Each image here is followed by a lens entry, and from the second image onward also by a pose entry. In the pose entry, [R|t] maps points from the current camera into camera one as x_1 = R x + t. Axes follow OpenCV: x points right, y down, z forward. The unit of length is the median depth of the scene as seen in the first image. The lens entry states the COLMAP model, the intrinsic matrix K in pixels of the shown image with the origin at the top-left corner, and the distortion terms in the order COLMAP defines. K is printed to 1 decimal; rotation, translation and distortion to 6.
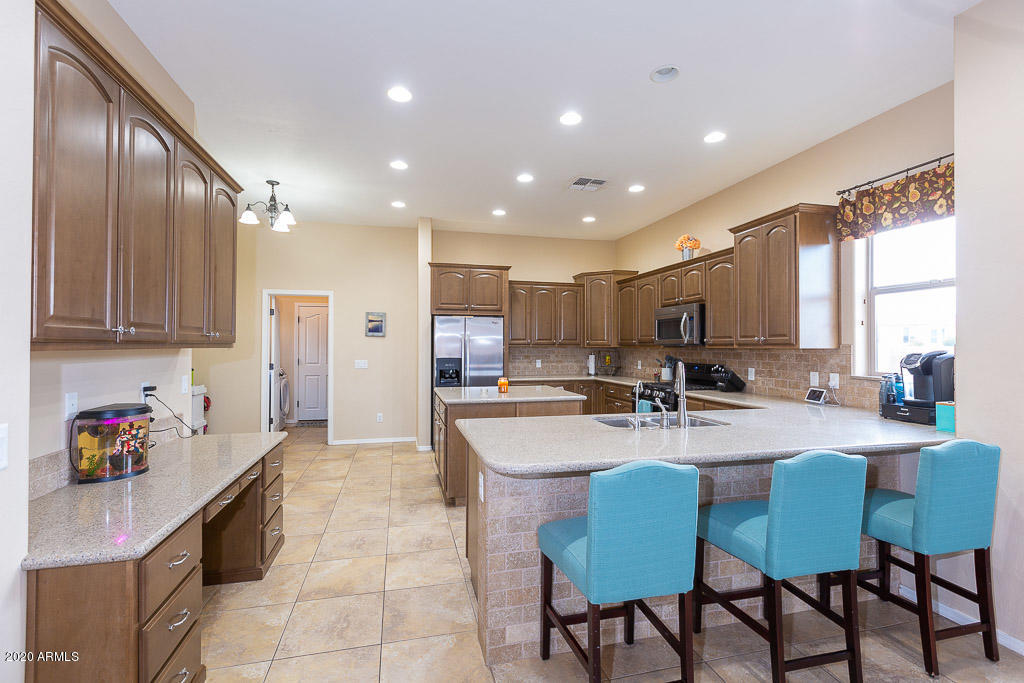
lens RADIAL K [[453.1, 0, 512.0], [0, 453.1, 341.5], [0, 0, 1]] dist [0.000729, -0.000550]
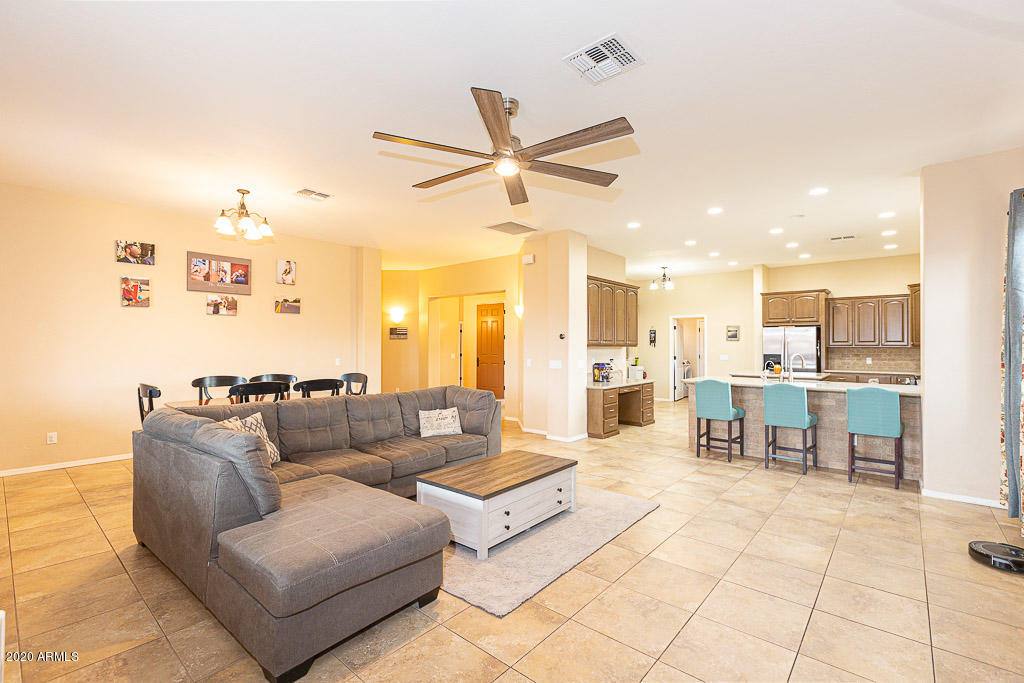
lens RADIAL K [[453.1, 0, 512.0], [0, 453.1, 341.5], [0, 0, 1]] dist [0.000729, -0.000550]
pose [[0.576954, -0.008285, -0.816734, 0.815855], [0.006459, 0.999964, -0.005581, -0.005768], [0.816751, -0.002055, 0.576987, -0.821493]]
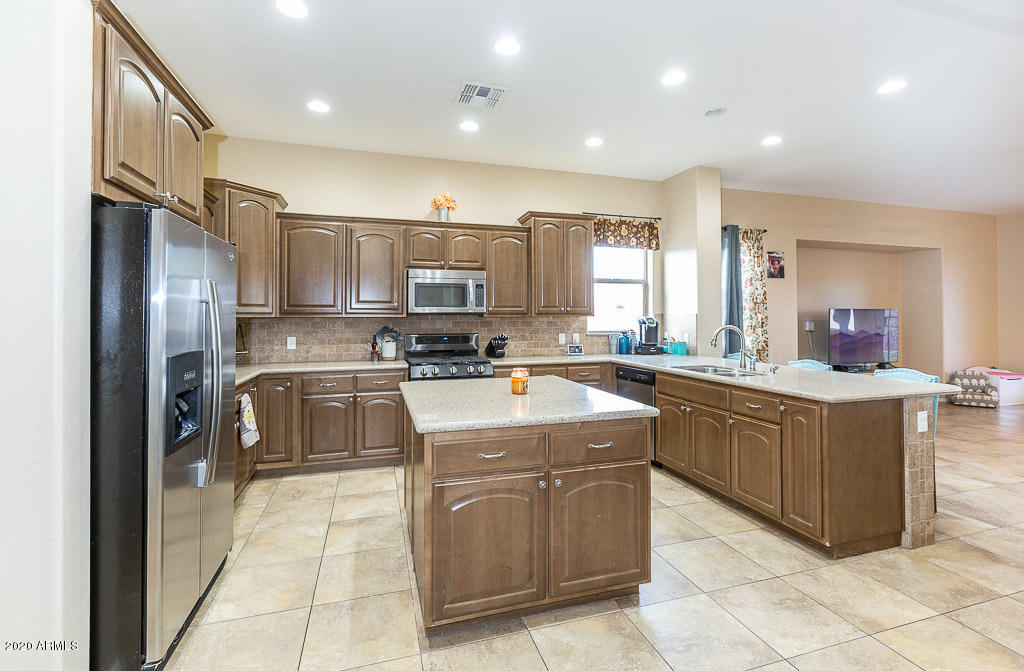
lens RADIAL K [[456.6, 0, 511.5], [0, 456.6, 308.3], [0, 0, 1]] dist [-0.000261, 0.000049]
pose [[-0.057028, 0.014606, 0.998266, -0.620646], [-0.008968, 0.999845, -0.015142, 0.010658], [-0.998332, -0.009816, -0.056888, 1.062203]]
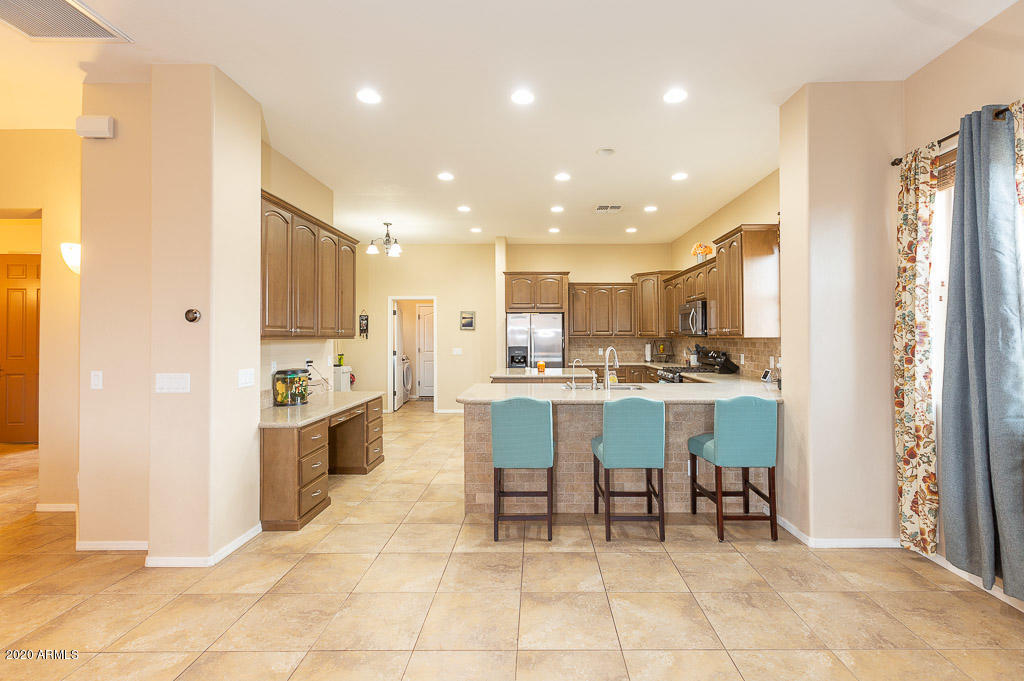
lens RADIAL K [[459.8, 0, 536.2], [0, 459.8, 332.4], [0, 0, 1]] dist [-0.000841, -0.000128]
pose [[0.969824, -0.007828, -0.243681, 0.301264], [0.007795, 0.999969, -0.001102, -0.002056], [0.243682, -0.000830, 0.969855, -0.319399]]
